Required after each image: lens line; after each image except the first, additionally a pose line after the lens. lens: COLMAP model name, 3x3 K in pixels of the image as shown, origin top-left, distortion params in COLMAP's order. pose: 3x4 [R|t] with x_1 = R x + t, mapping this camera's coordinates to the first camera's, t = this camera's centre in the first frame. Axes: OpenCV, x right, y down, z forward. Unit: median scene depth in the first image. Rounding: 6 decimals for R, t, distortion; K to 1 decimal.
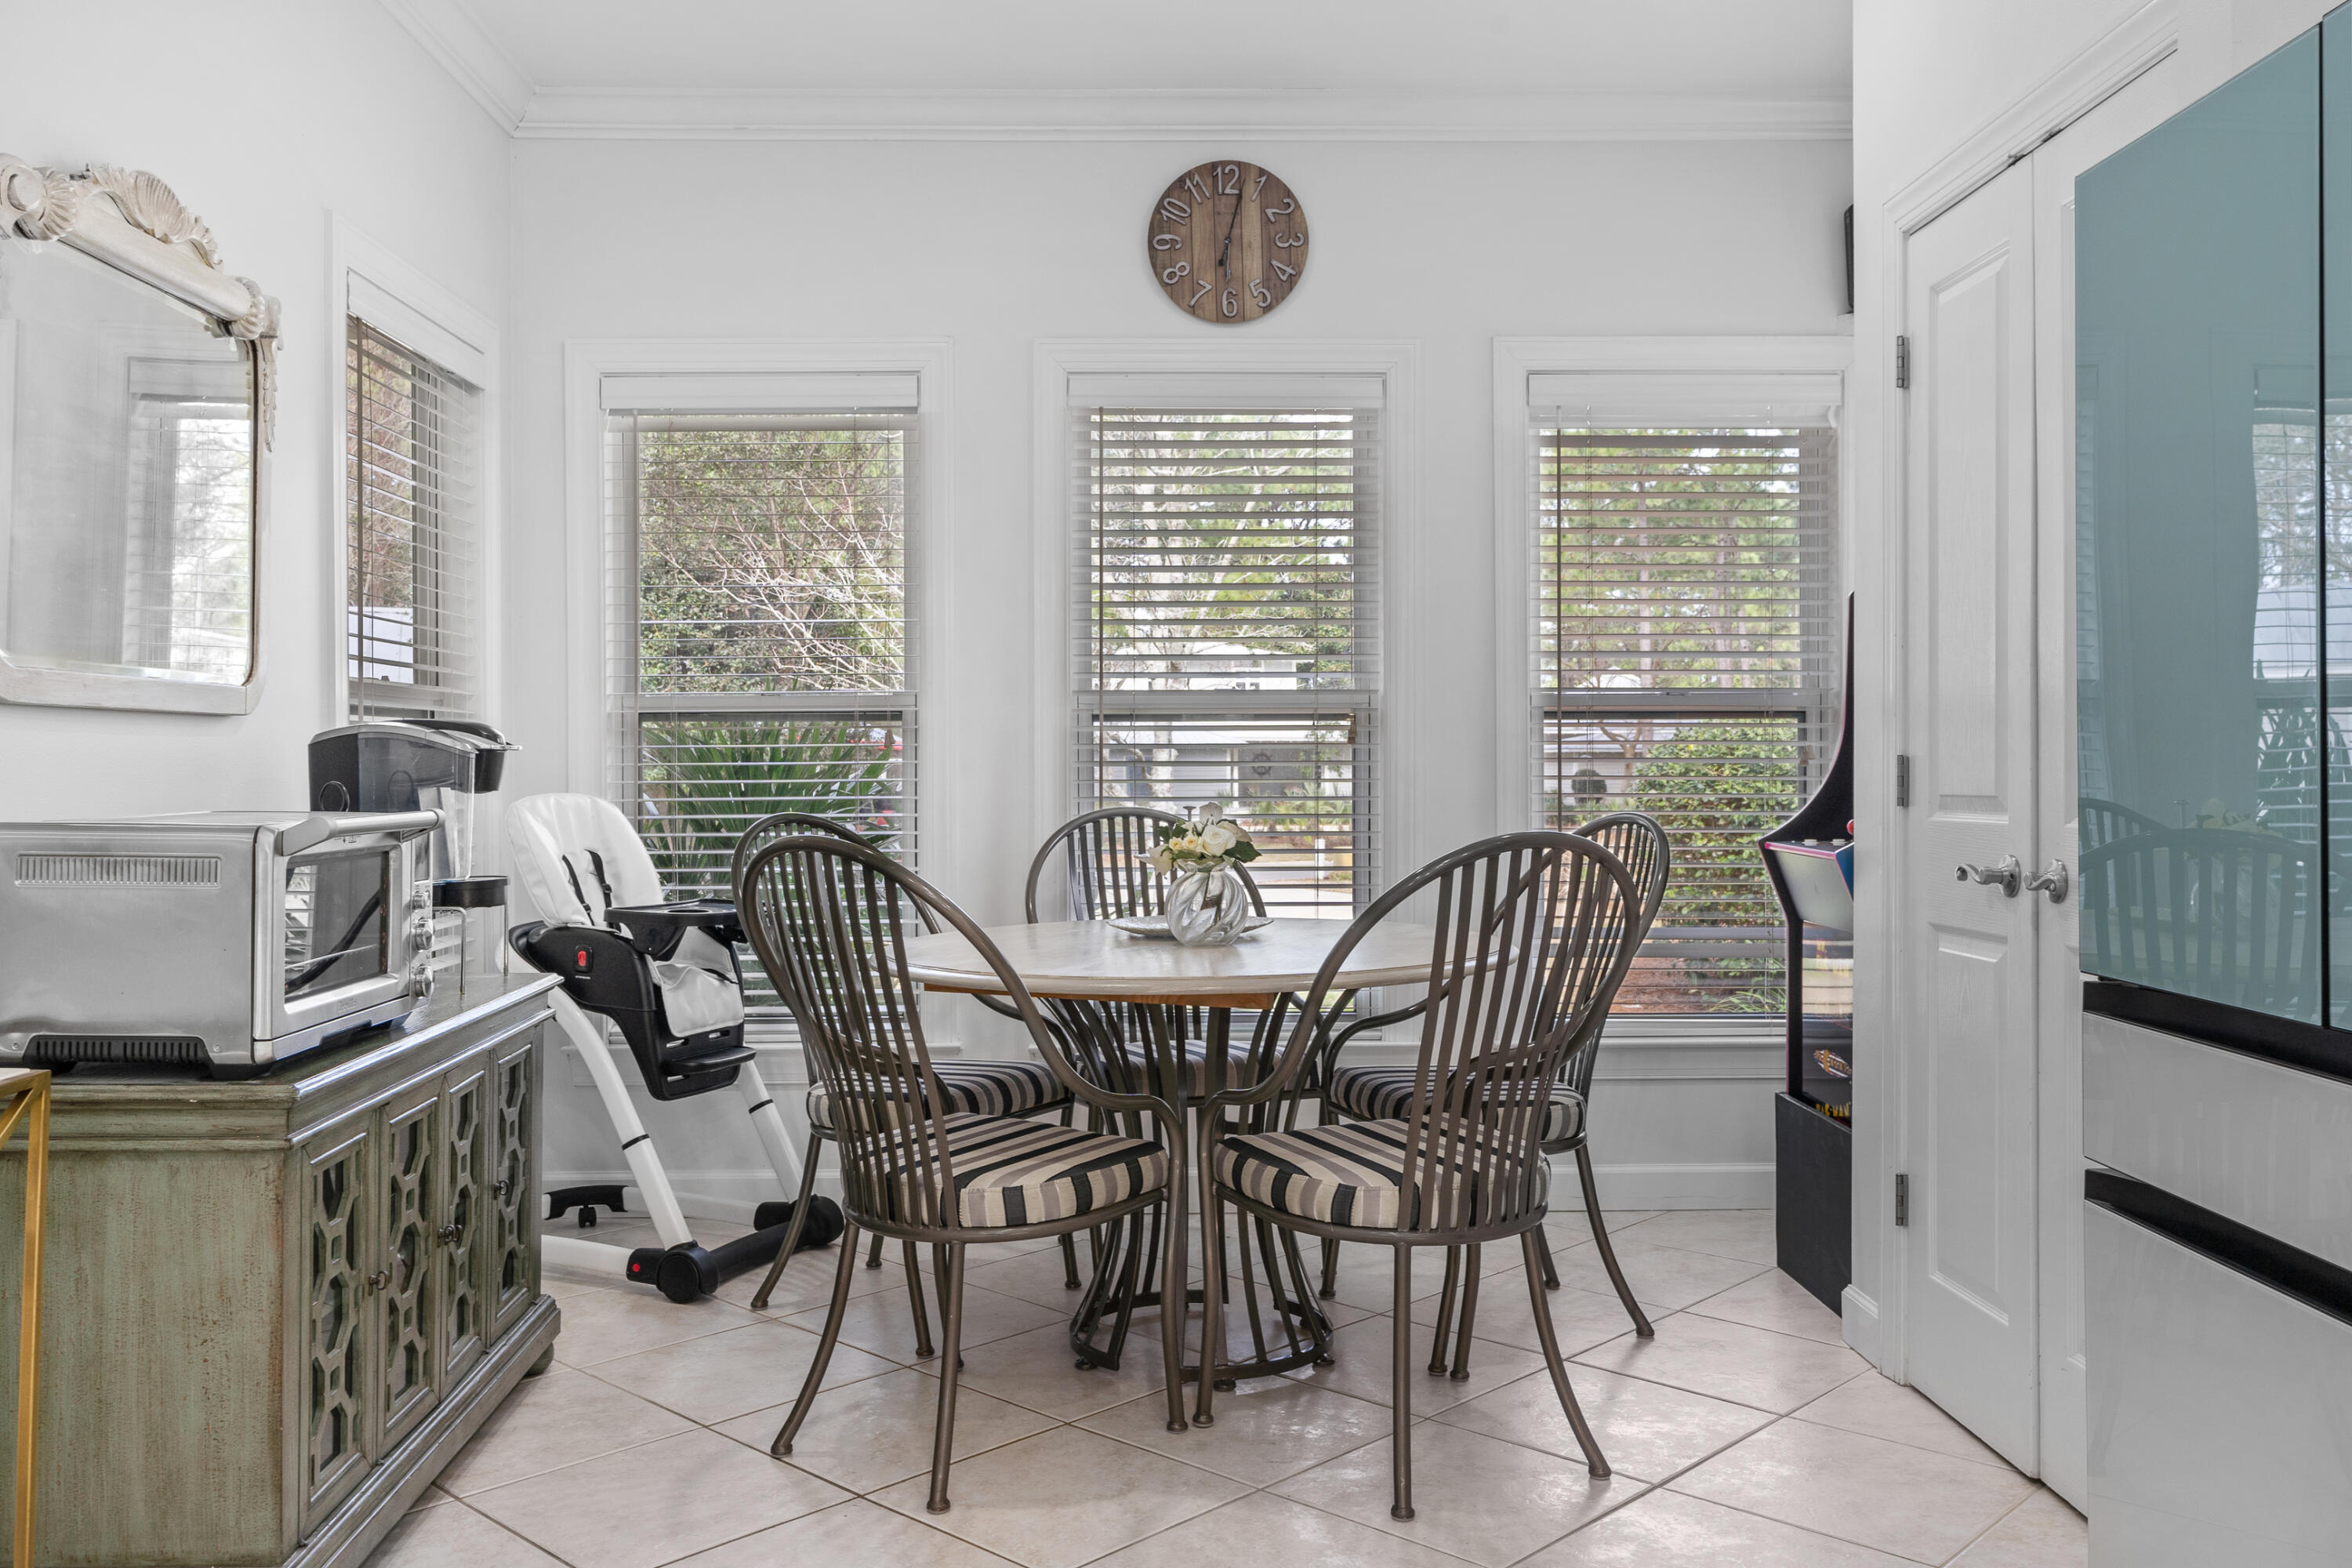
lens RADIAL K [[1878.2, 0, 1171.5], [0, 1878.2, 778.2], [0, 0, 1]] dist [0.003187, 0.000129]
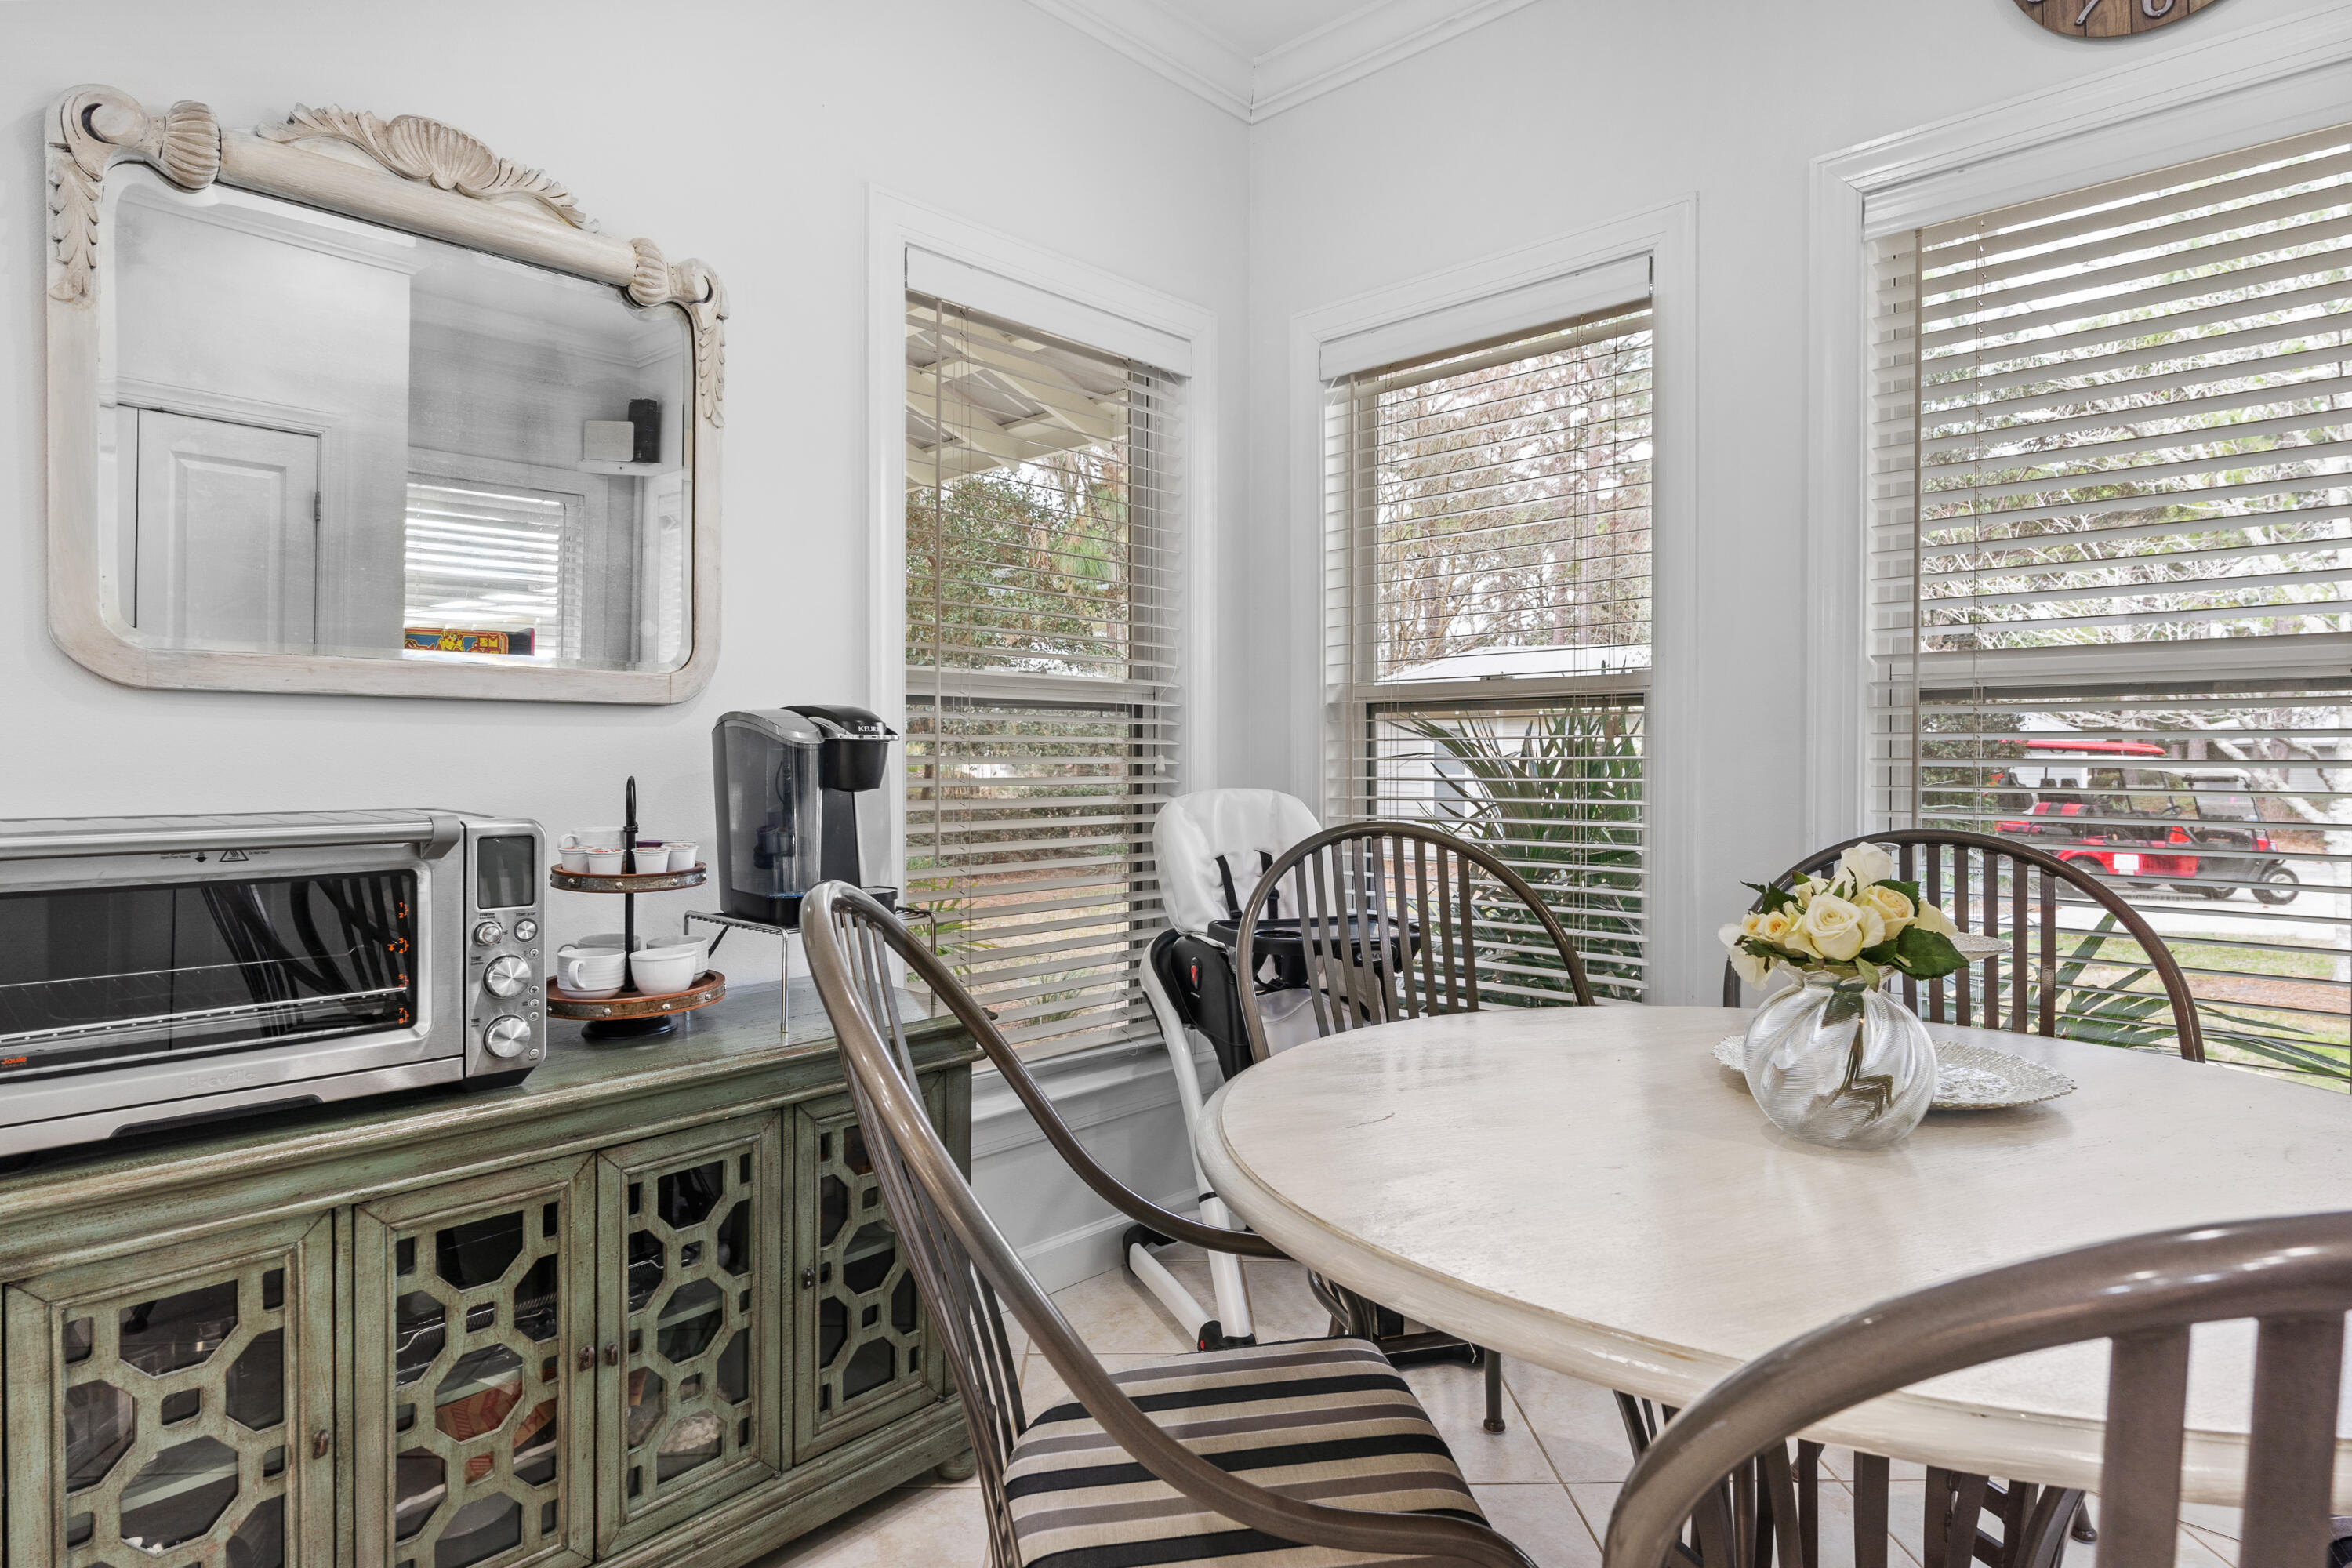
lens RADIAL K [[1272.9, 0, 1176.7], [0, 1272.9, 773.0], [0, 0, 1]] dist [-0.002097, -0.000820]
pose [[0.707450, 0.014169, -0.706621, 0.110663], [-0.010688, 0.999899, 0.009349, -0.005727], [0.706683, 0.000939, 0.707530, 0.548312]]
